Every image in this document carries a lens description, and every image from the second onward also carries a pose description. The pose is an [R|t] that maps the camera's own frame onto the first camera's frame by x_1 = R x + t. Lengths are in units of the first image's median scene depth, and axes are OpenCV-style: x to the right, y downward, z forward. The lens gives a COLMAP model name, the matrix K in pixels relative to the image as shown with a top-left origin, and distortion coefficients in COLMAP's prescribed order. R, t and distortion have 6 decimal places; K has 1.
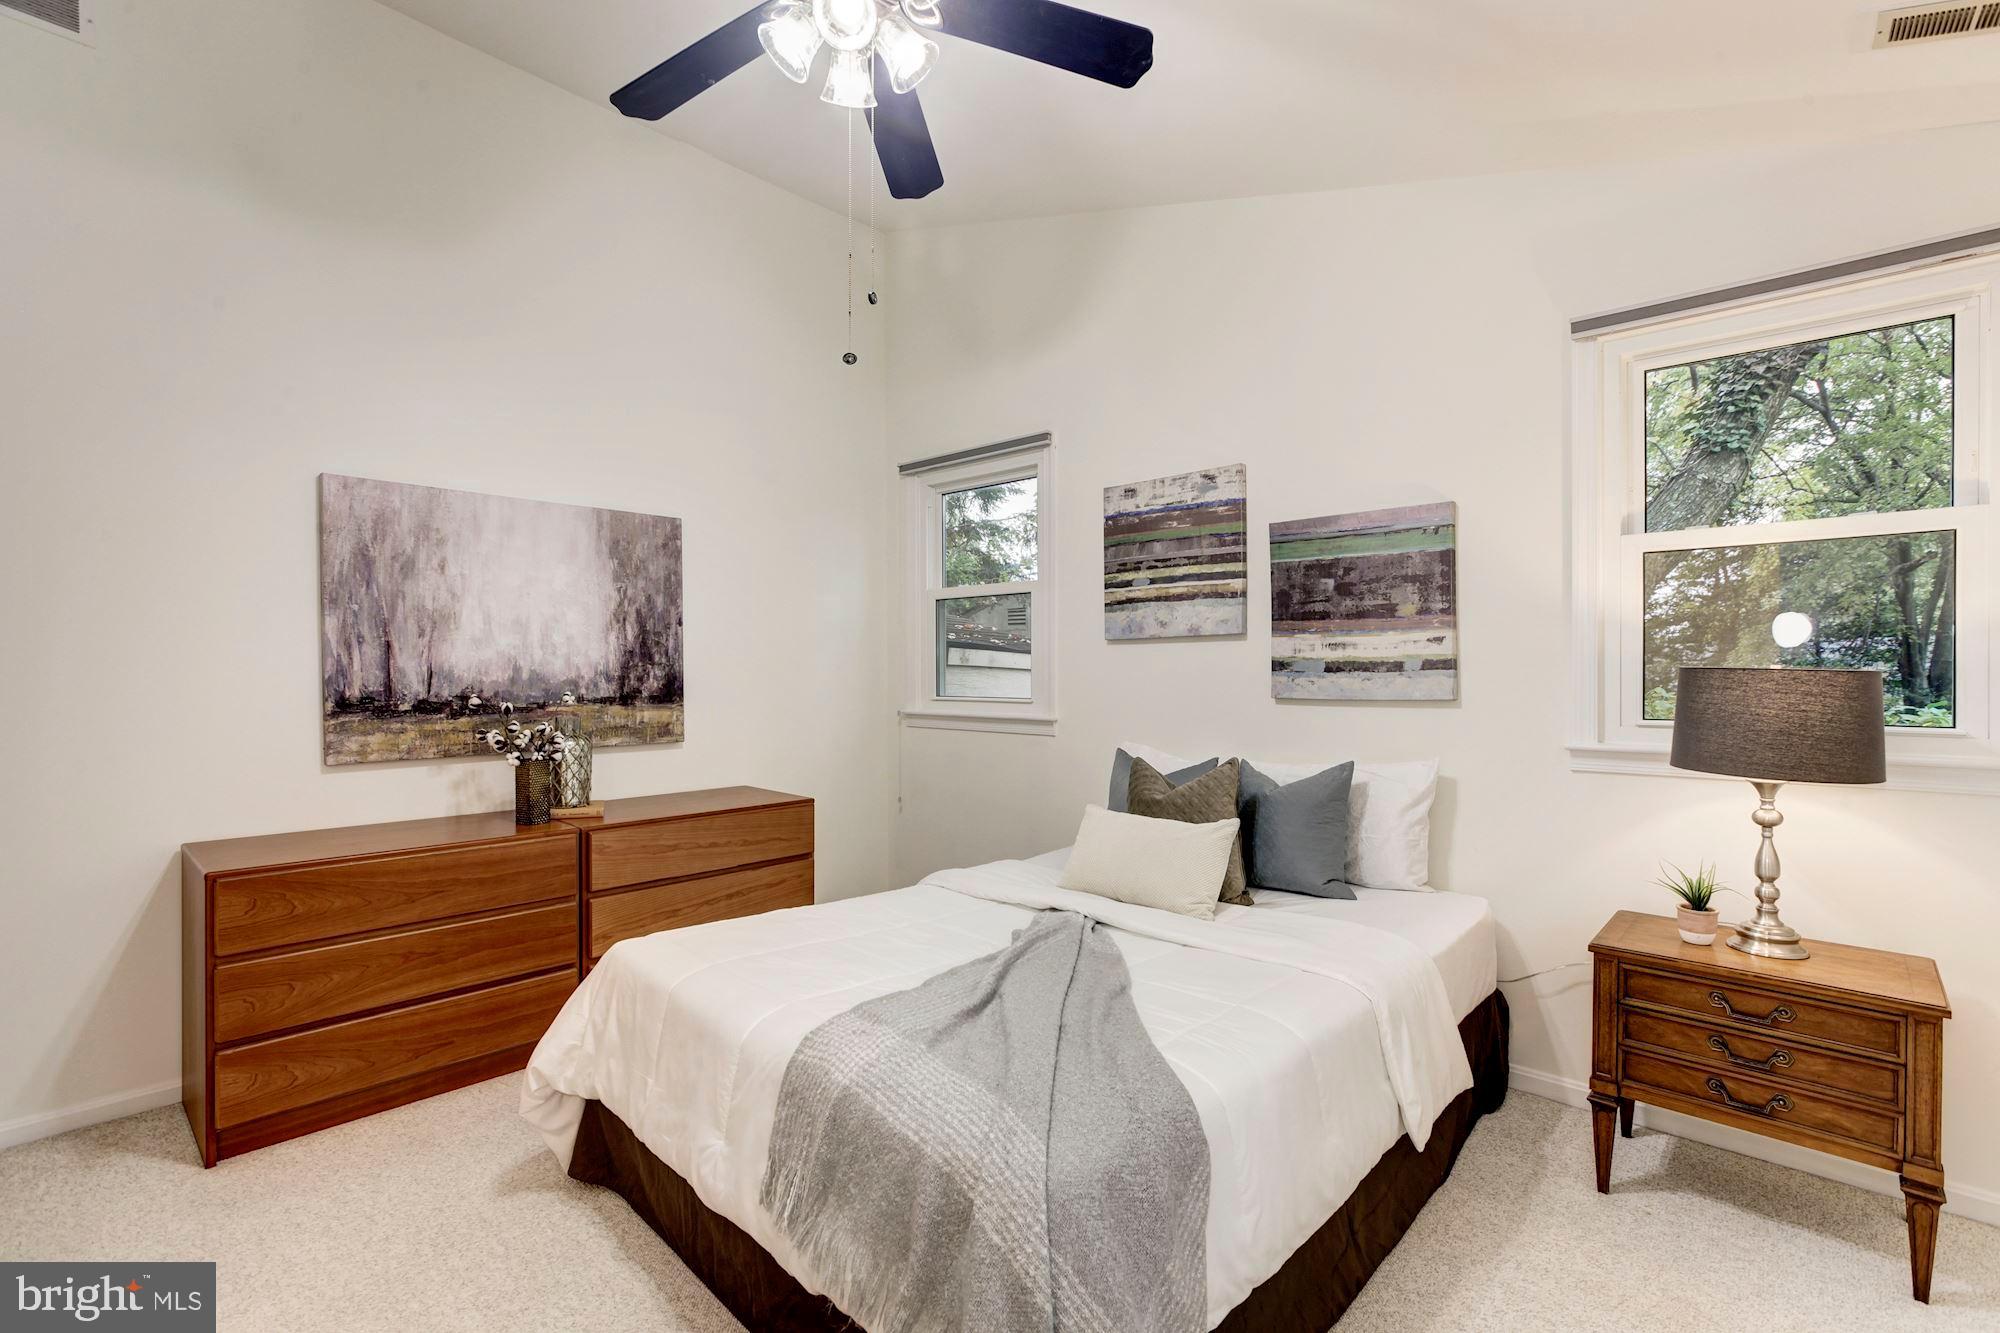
lens RADIAL K [[919.1, 0, 989.4], [0, 919.1, 670.8], [0, 0, 1]] dist [-0.033438, 0.014427]
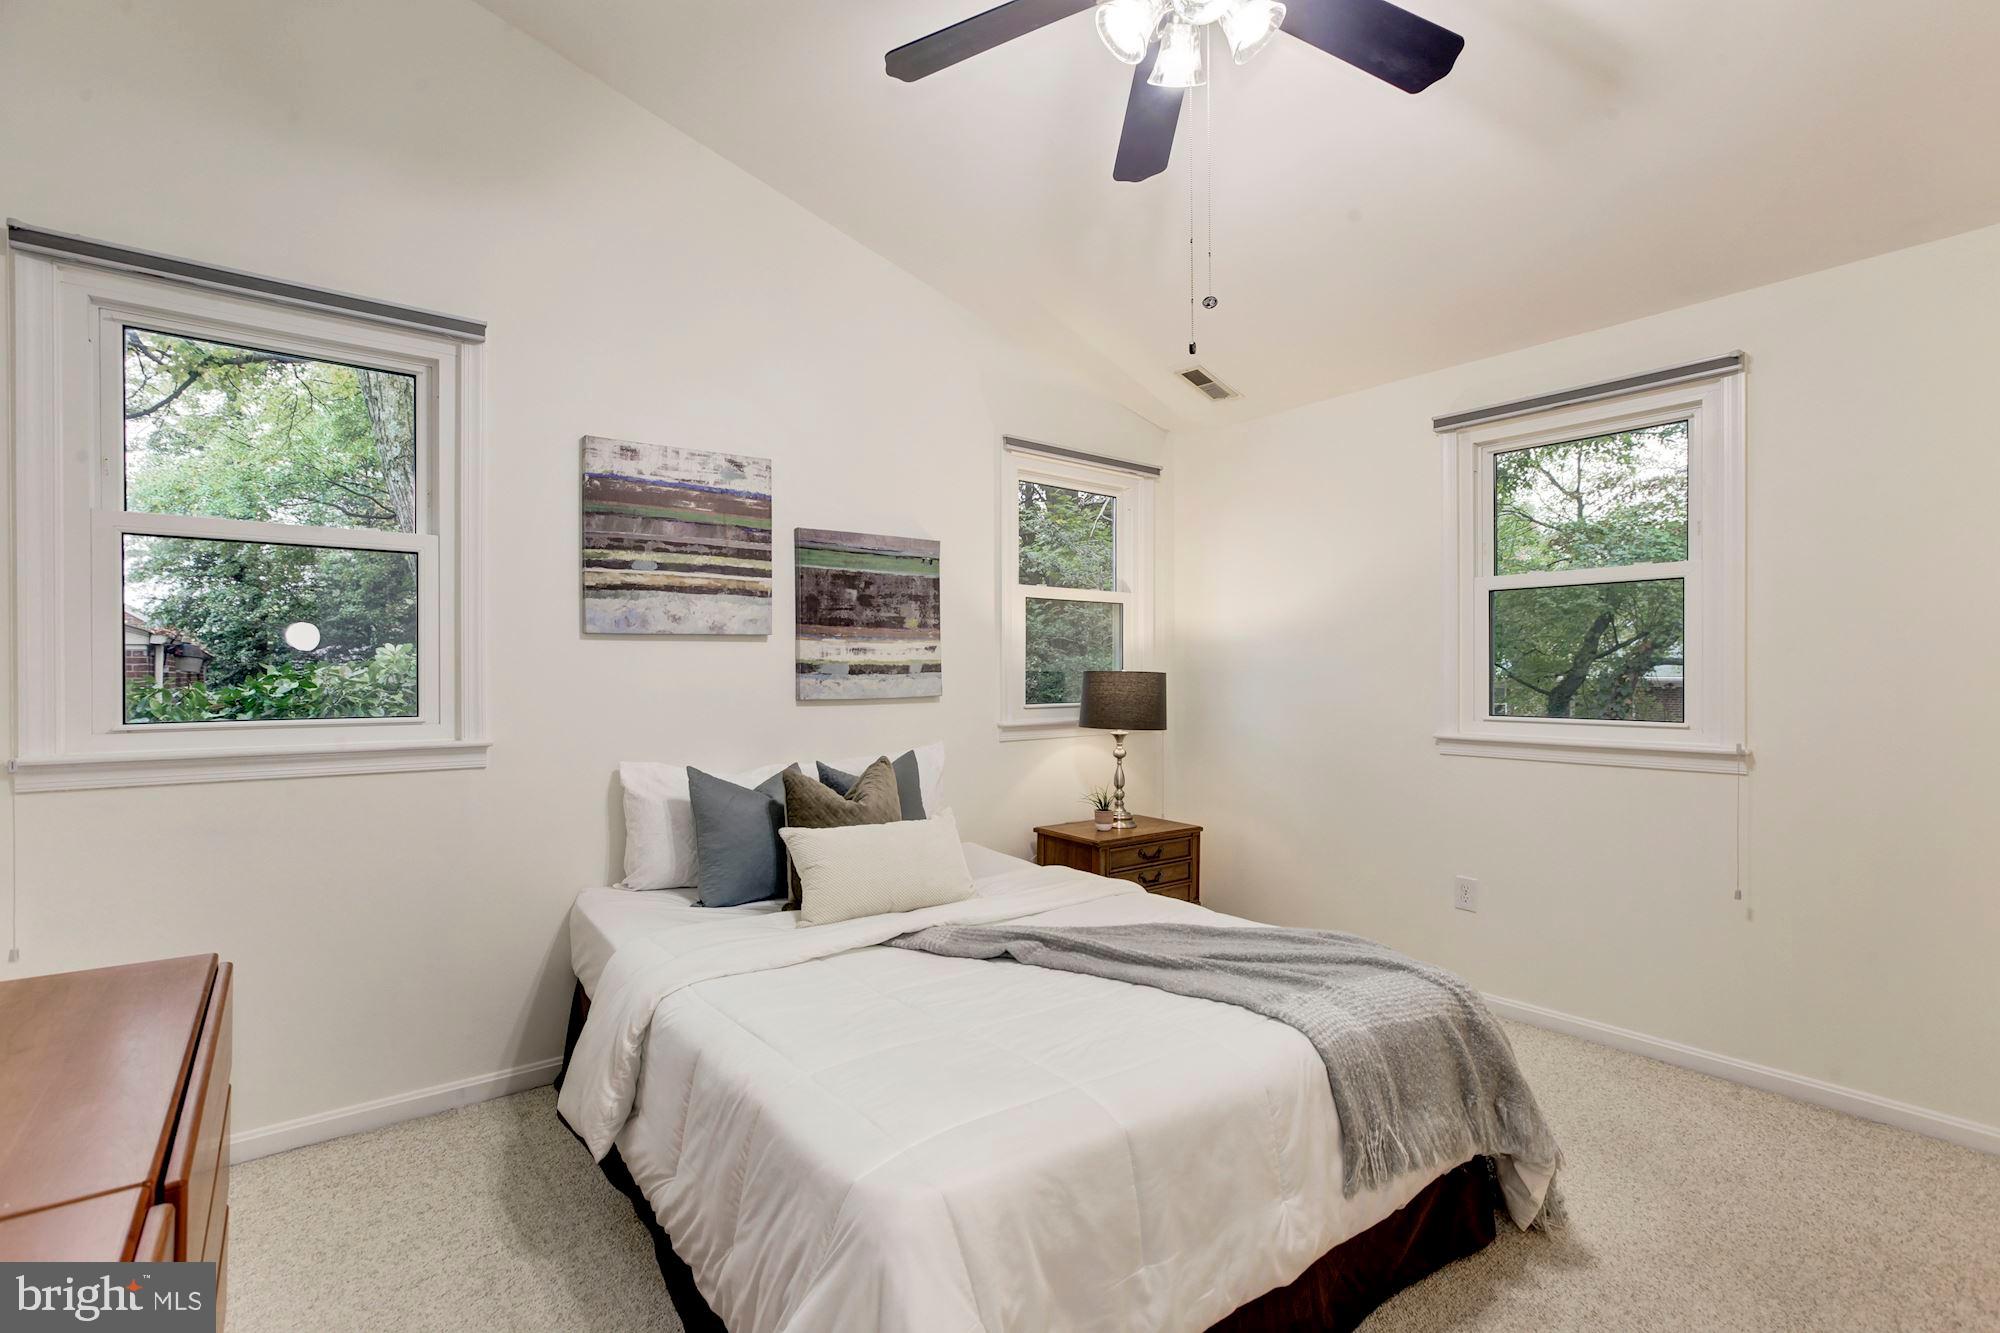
lens RADIAL K [[919.1, 0, 998.4], [0, 919.1, 672.9], [0, 0, 1]] dist [-0.033438, 0.014427]
pose [[0.157137, 0.003100, 0.987572, -0.659139], [0.005149, 0.999979, -0.003958, 0.004911], [-0.987563, 0.005707, 0.157118, 0.621827]]
